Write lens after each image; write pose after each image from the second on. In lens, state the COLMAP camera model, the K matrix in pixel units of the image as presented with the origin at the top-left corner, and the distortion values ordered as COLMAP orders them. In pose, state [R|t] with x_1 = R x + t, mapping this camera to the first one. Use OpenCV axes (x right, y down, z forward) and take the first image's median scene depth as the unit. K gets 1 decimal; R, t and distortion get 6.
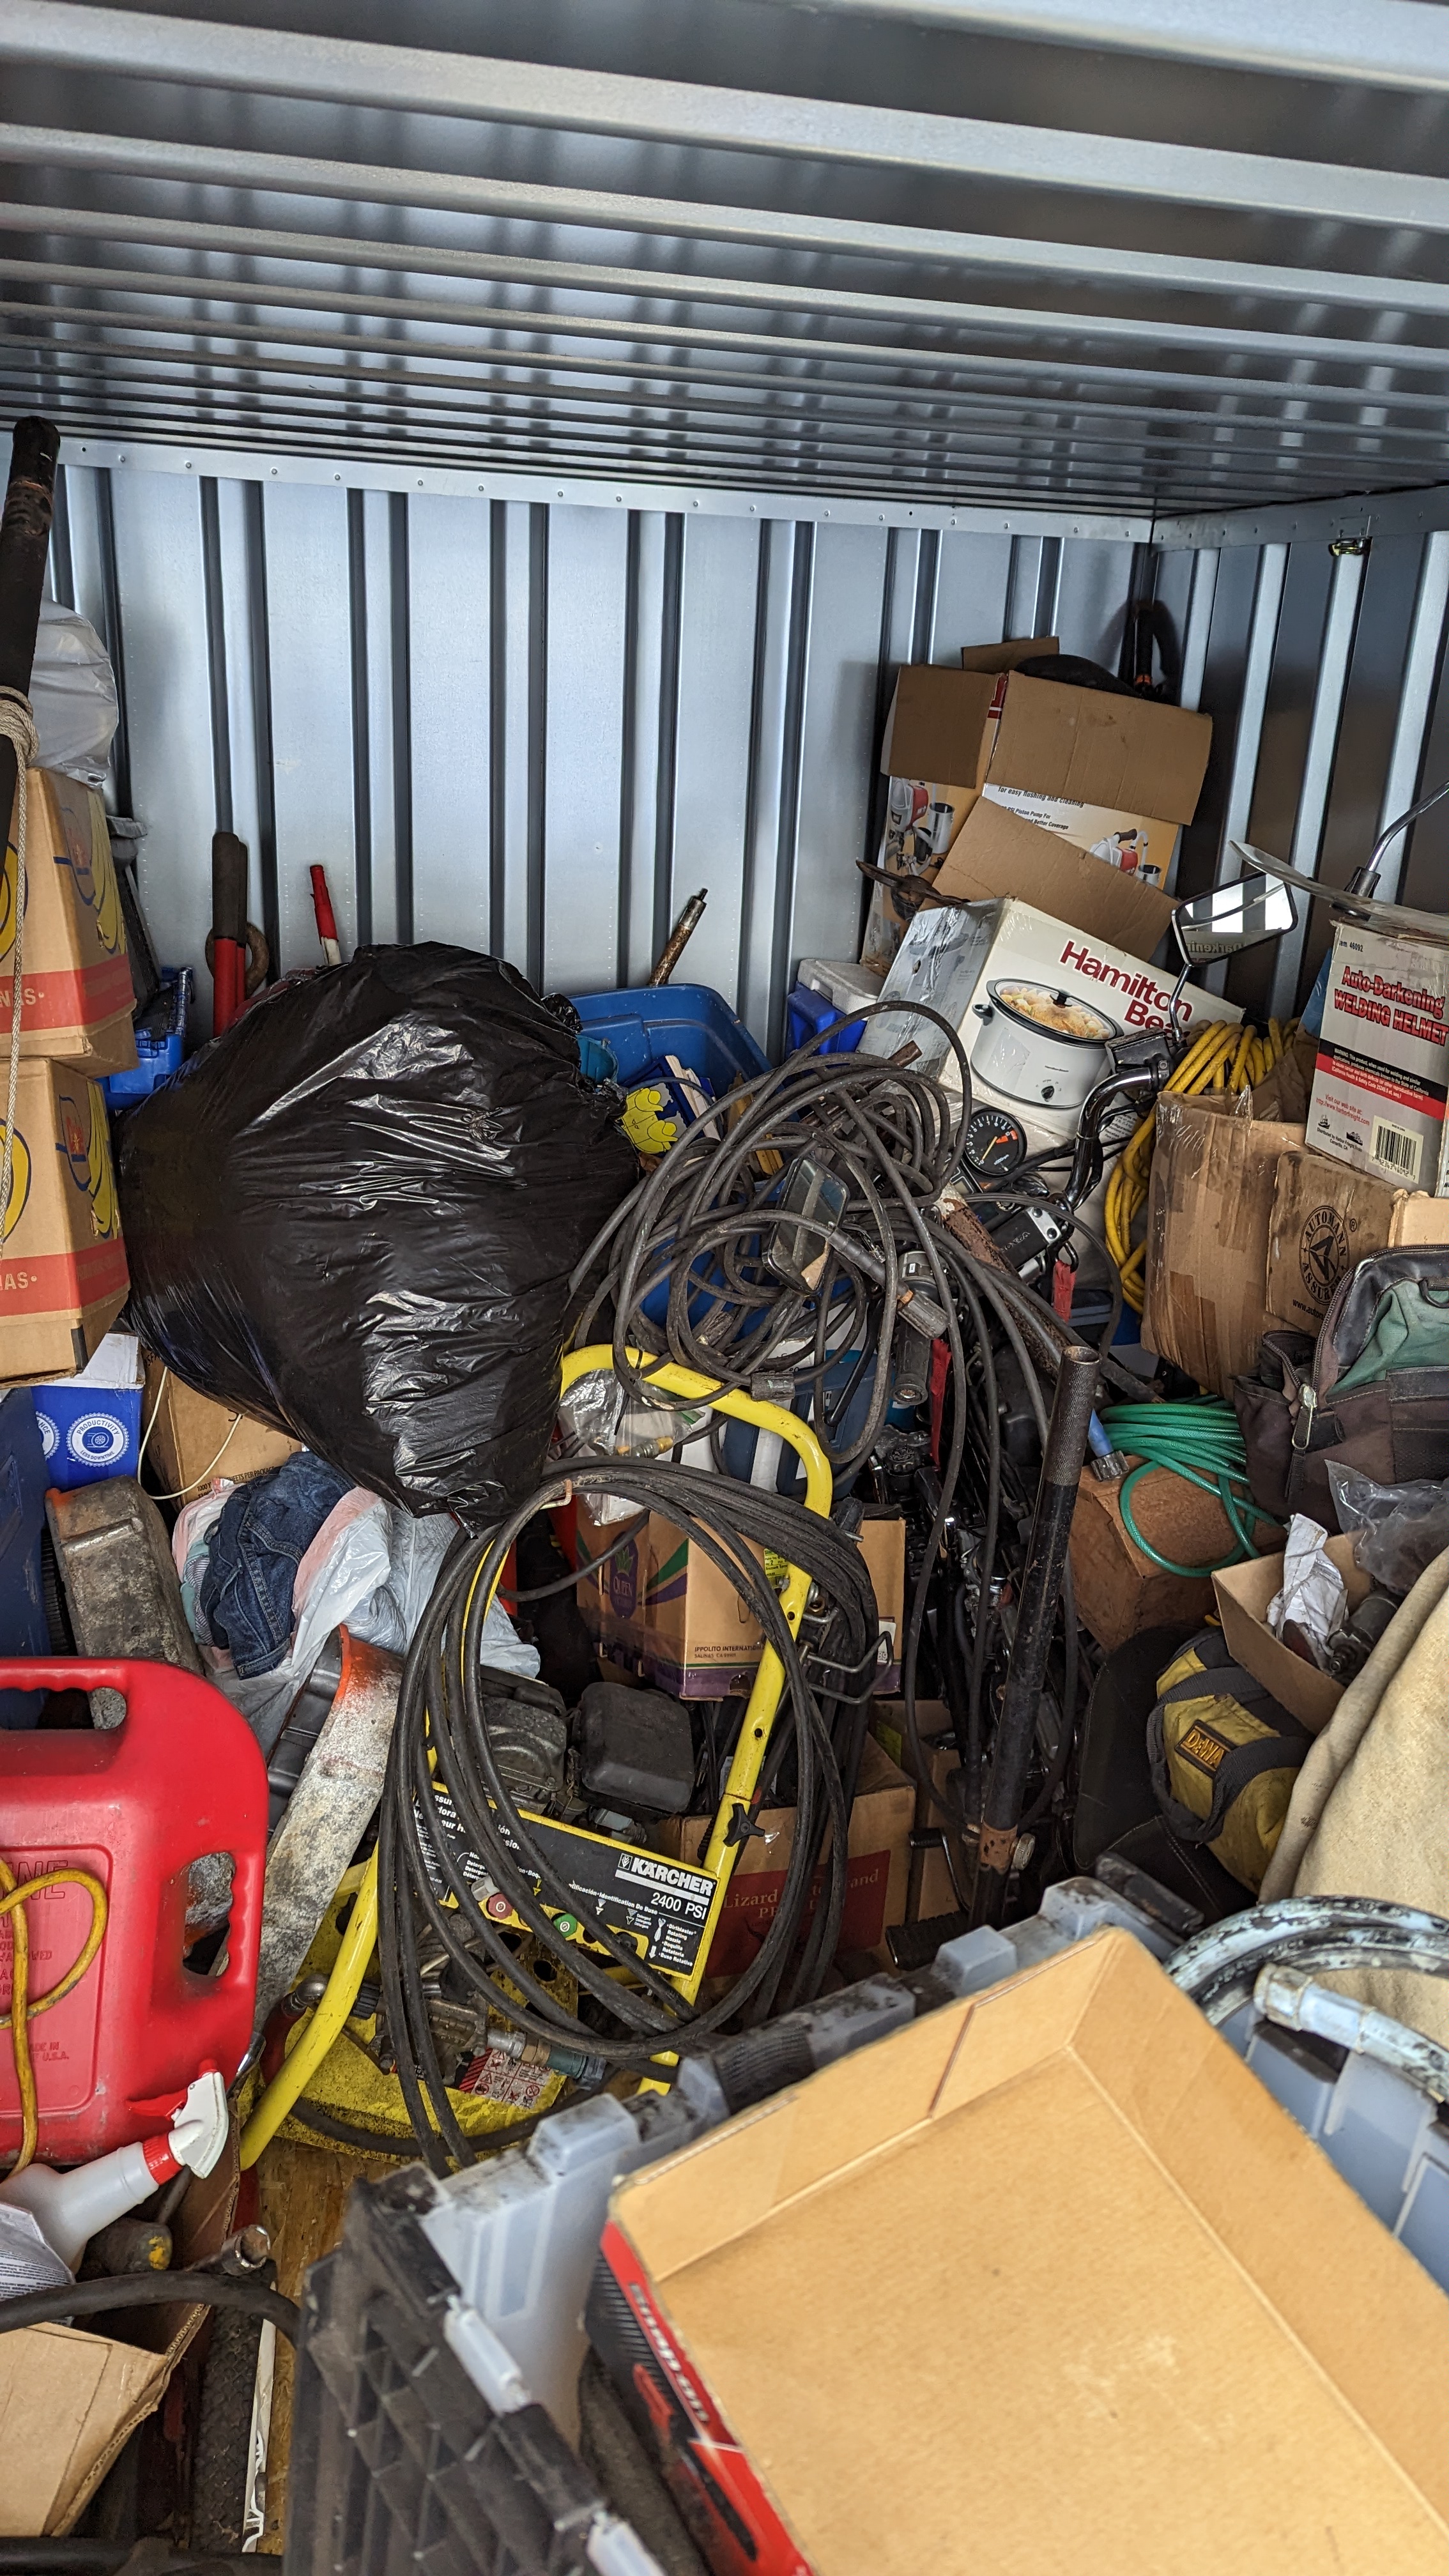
lens RADIAL K [[1862.0, 0, 774.4], [0, 1862.0, 1283.8], [0, 0, 1]] dist [0.061171, -0.050516]
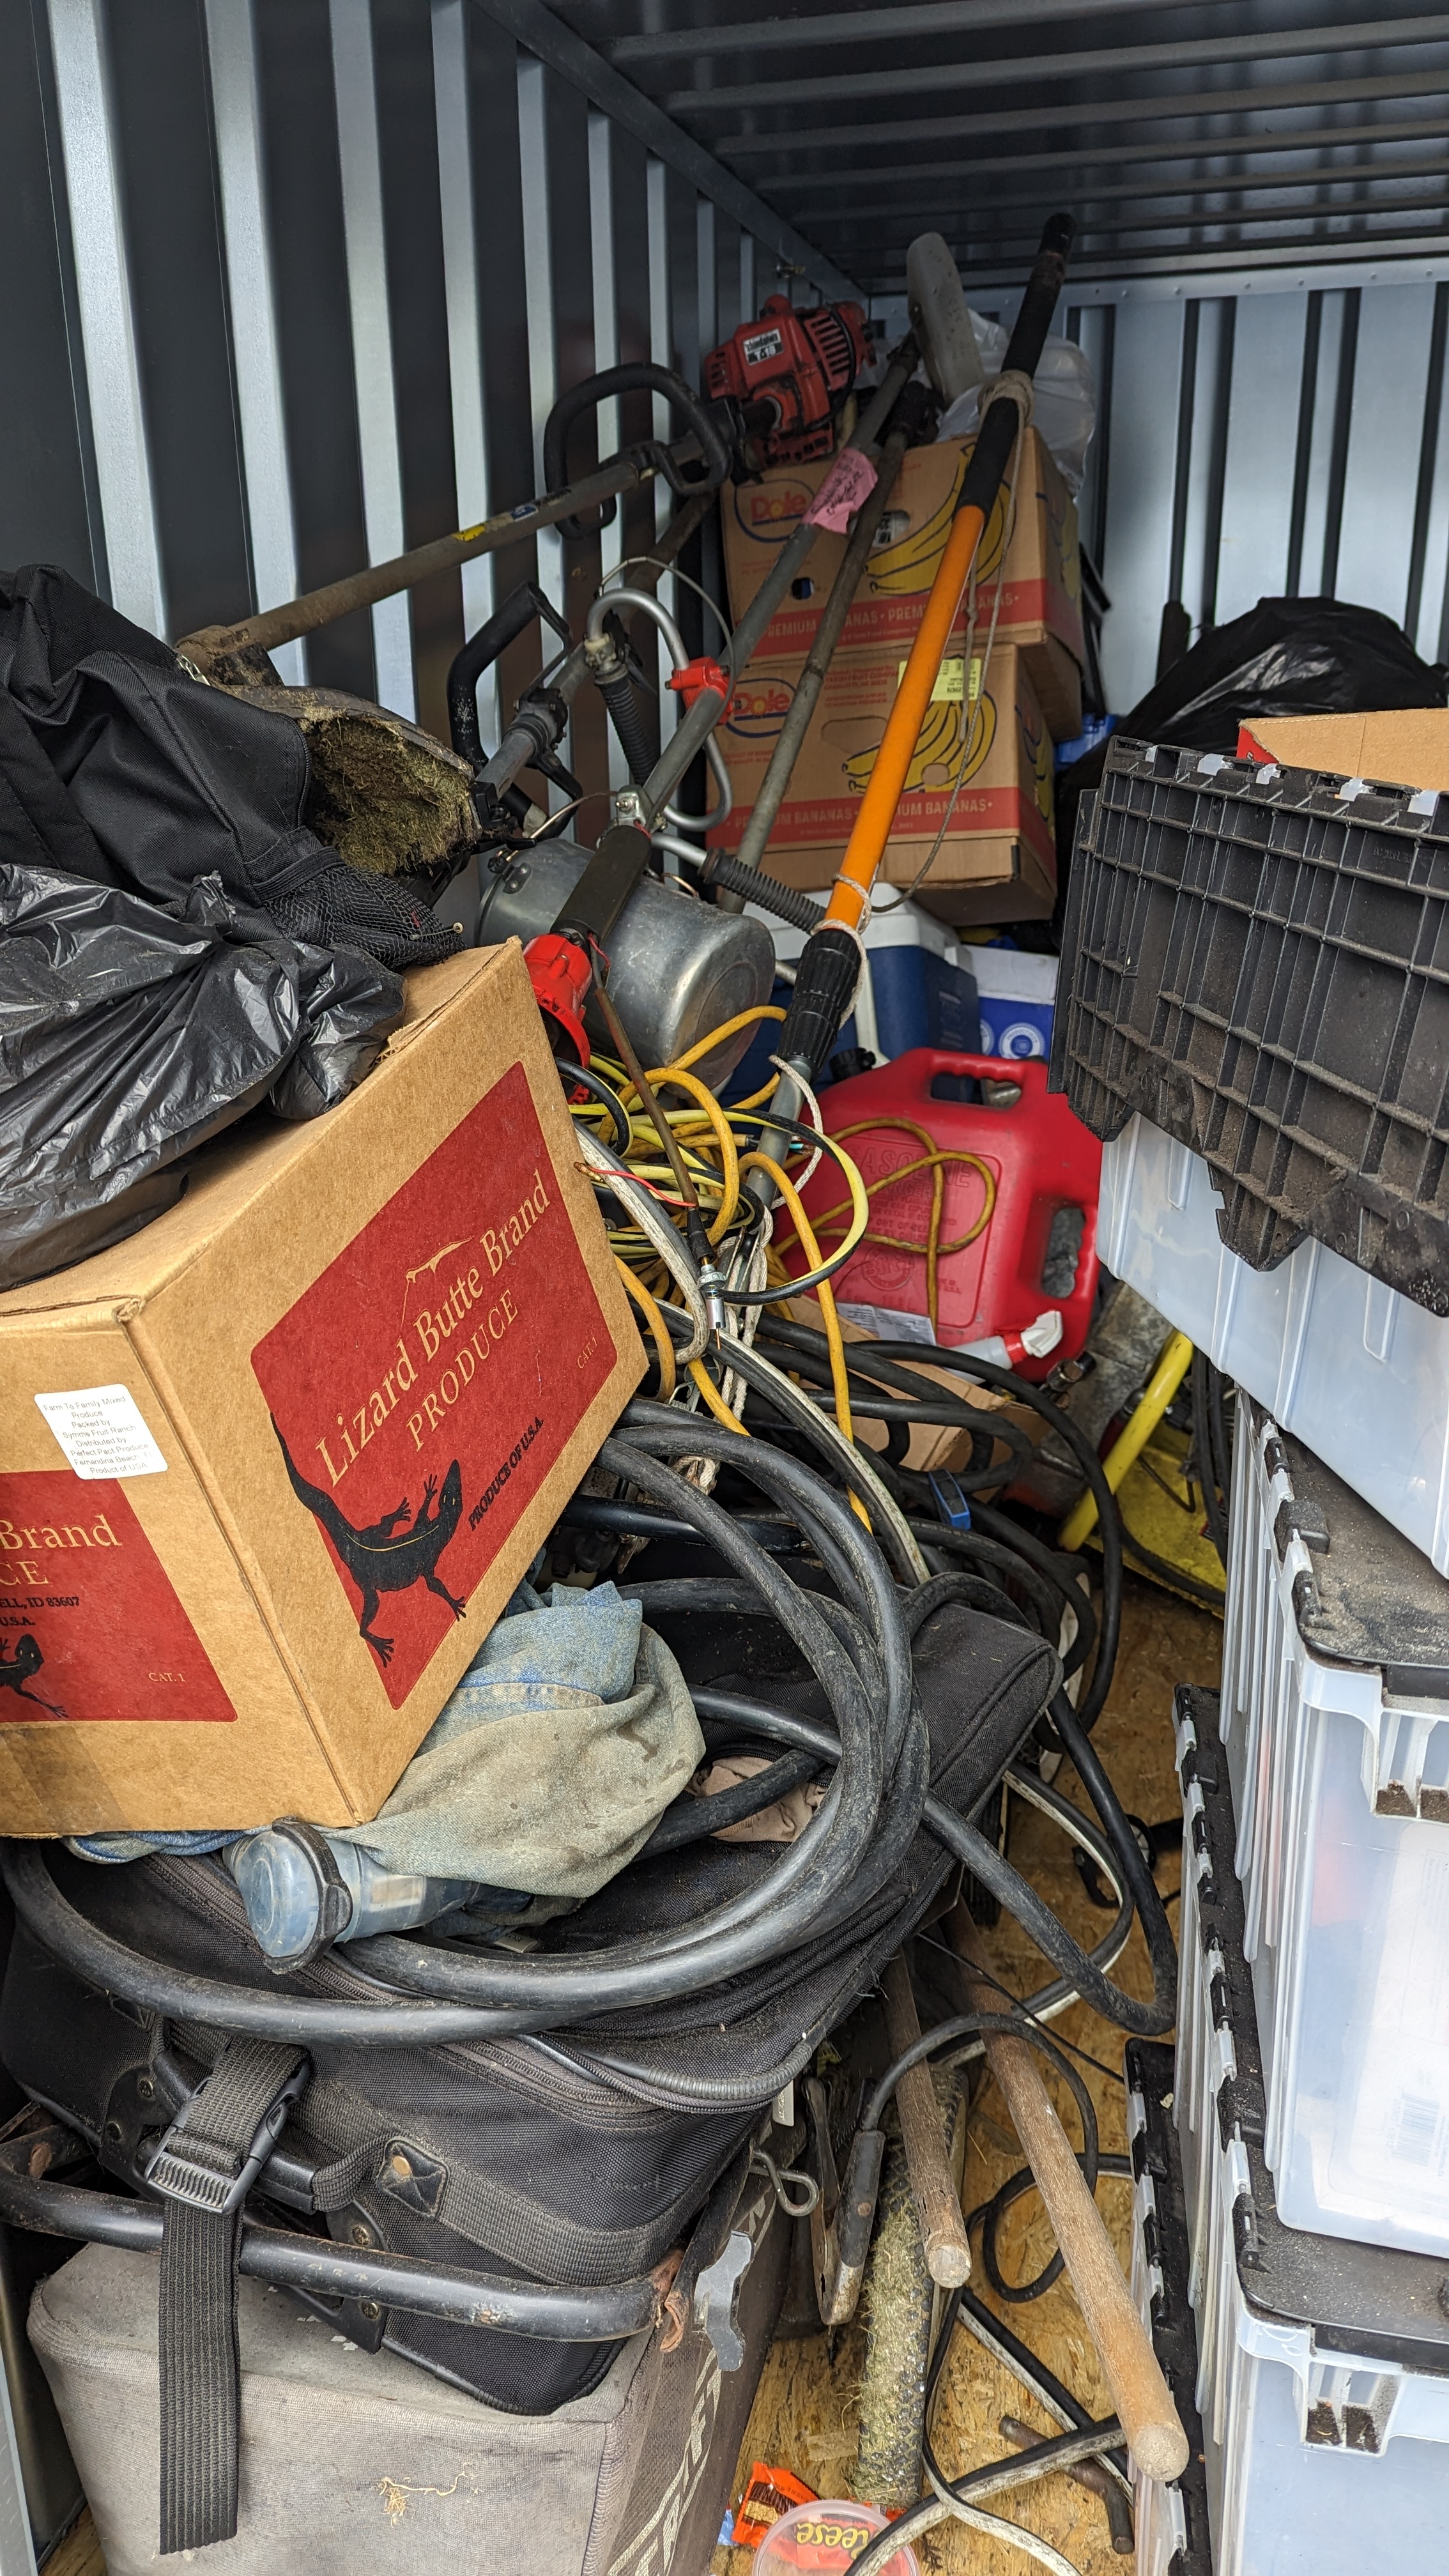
lens RADIAL K [[1862.0, 0, 735.9], [0, 1862.0, 1287.0], [0, 0, 1]] dist [0.061171, -0.050516]
pose [[0.869362, 0.086489, -0.486549, 0.102188], [-0.099524, 0.995035, -0.000951, 0.261773], [0.484051, 0.049250, 0.873653, -0.196315]]
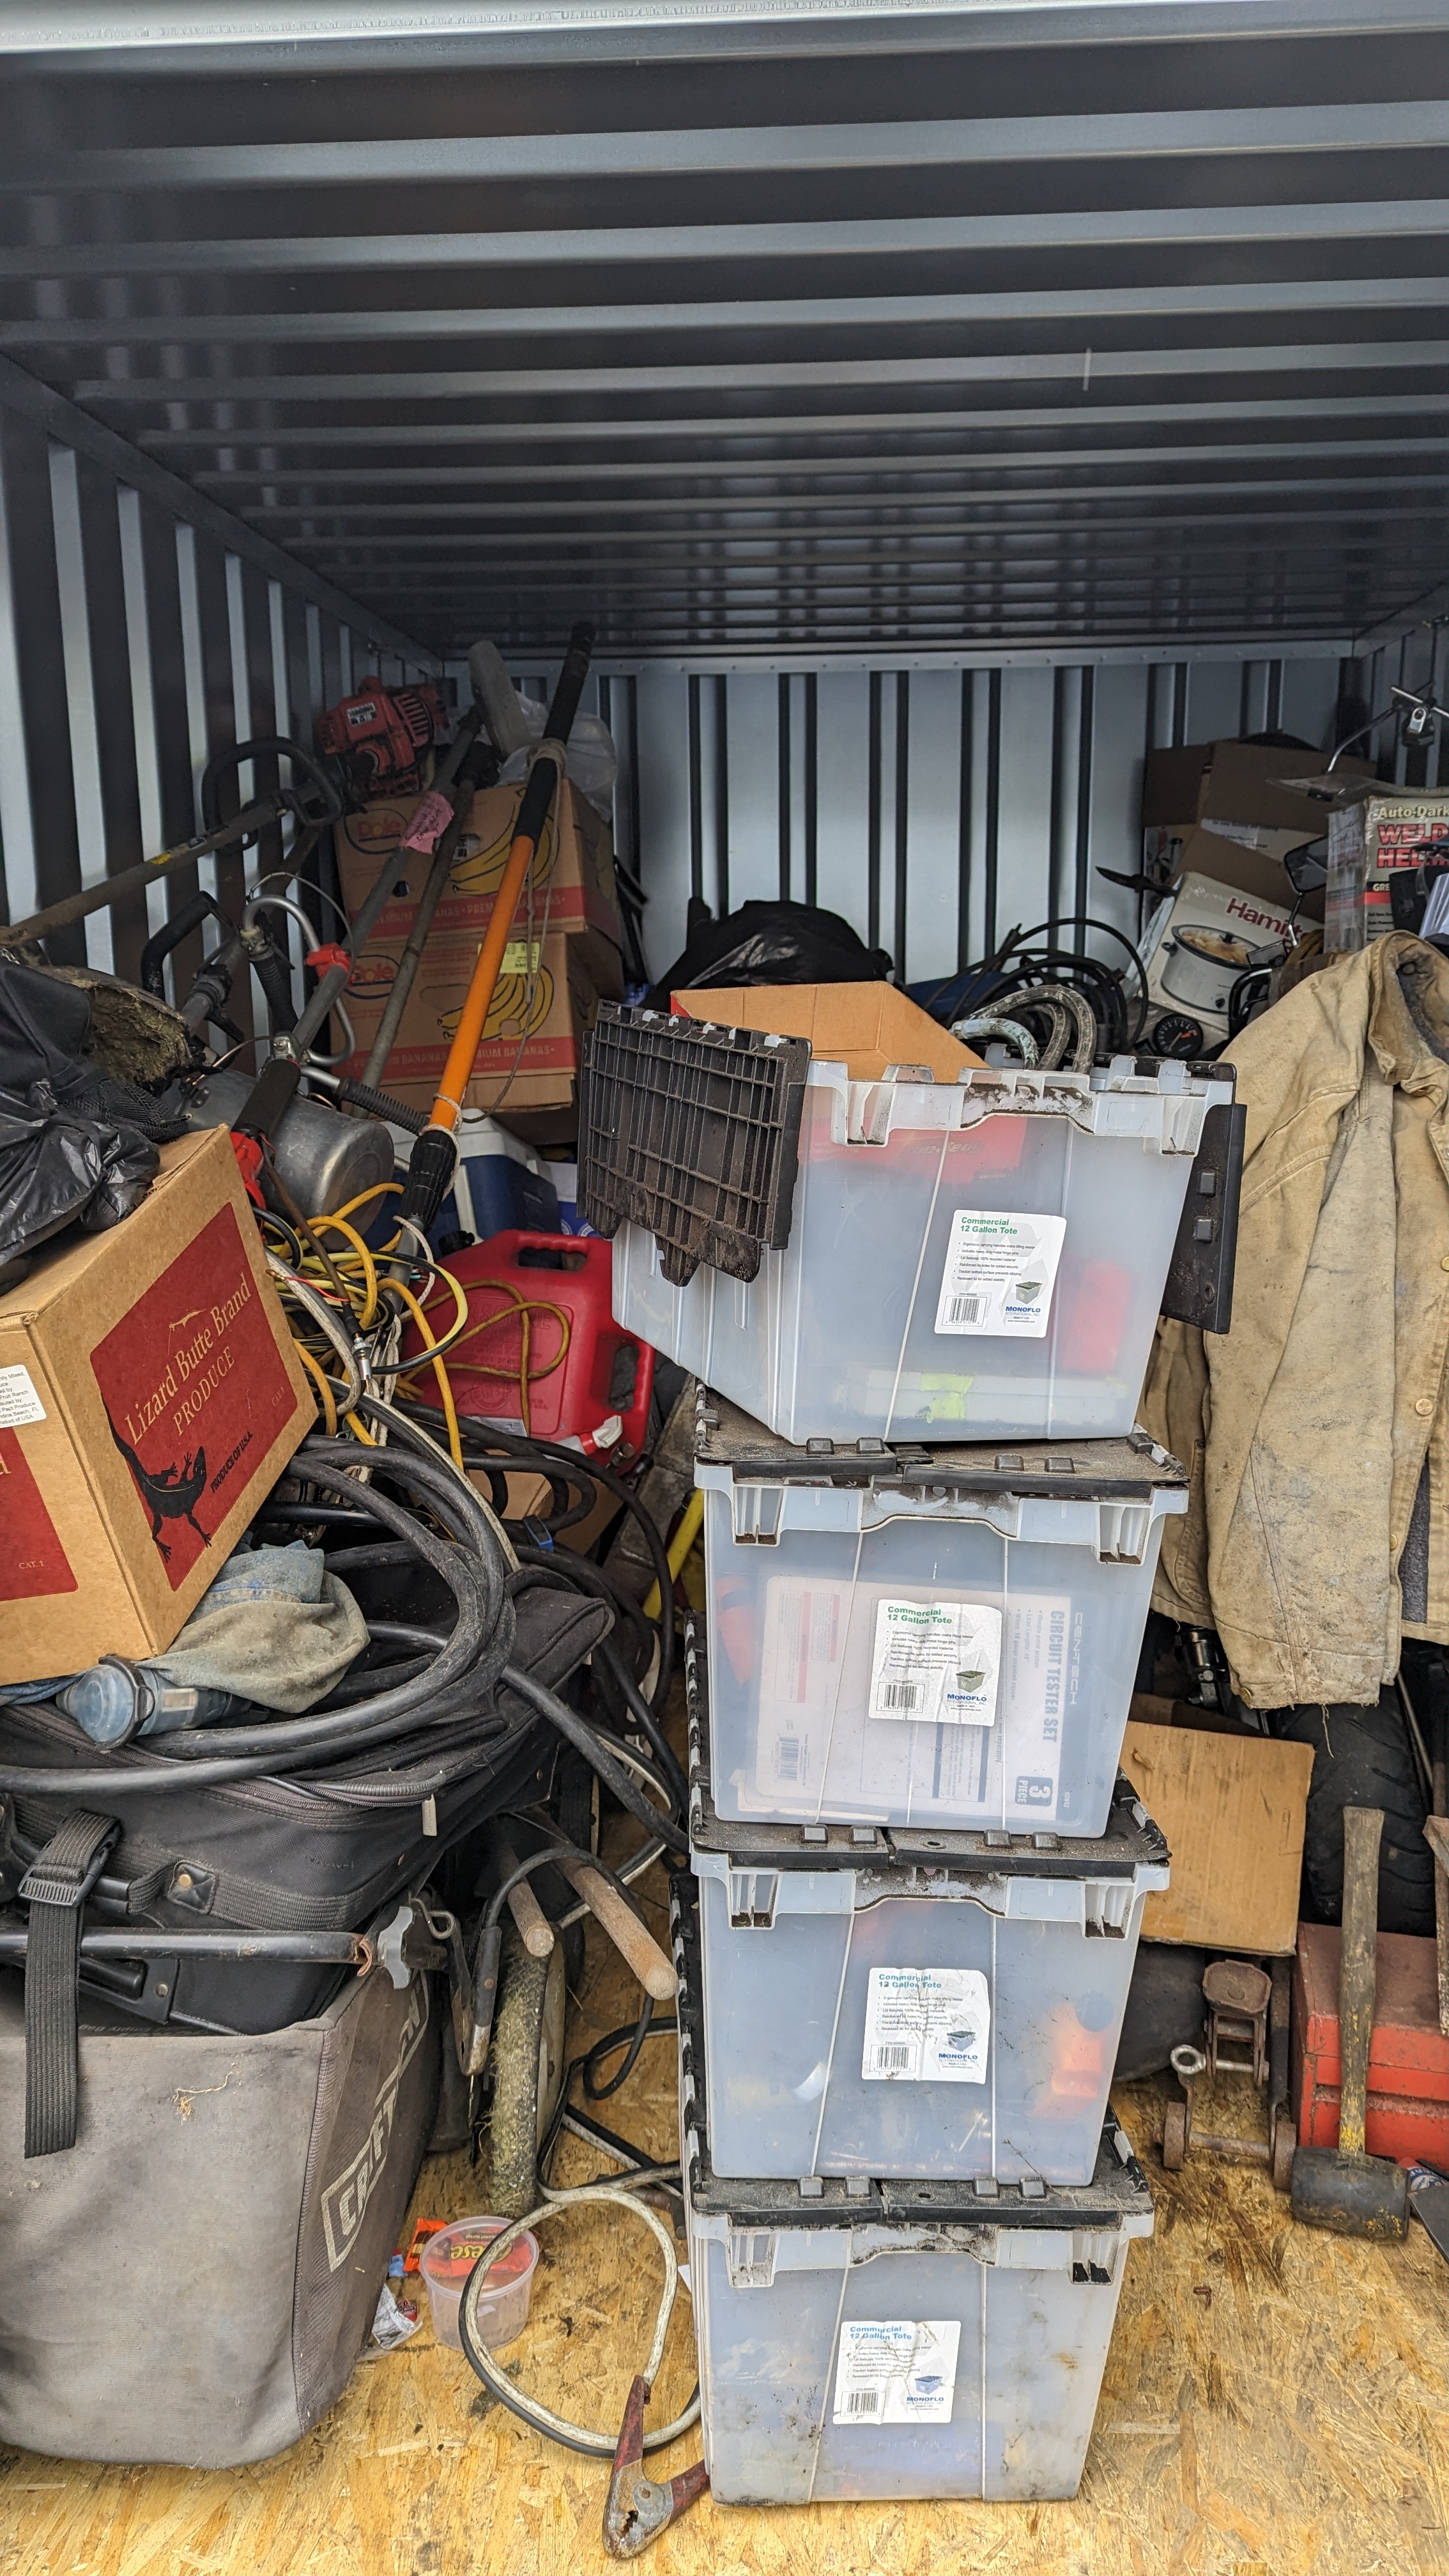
lens RADIAL K [[1862.0, 0, 751.6], [0, 1862.0, 1297.6], [0, 0, 1]] dist [0.061171, -0.050516]
pose [[0.954906, -0.007744, -0.296806, 0.231106], [-0.035979, 0.989275, -0.141566, 0.343128], [0.294719, 0.145861, 0.944386, -0.438376]]
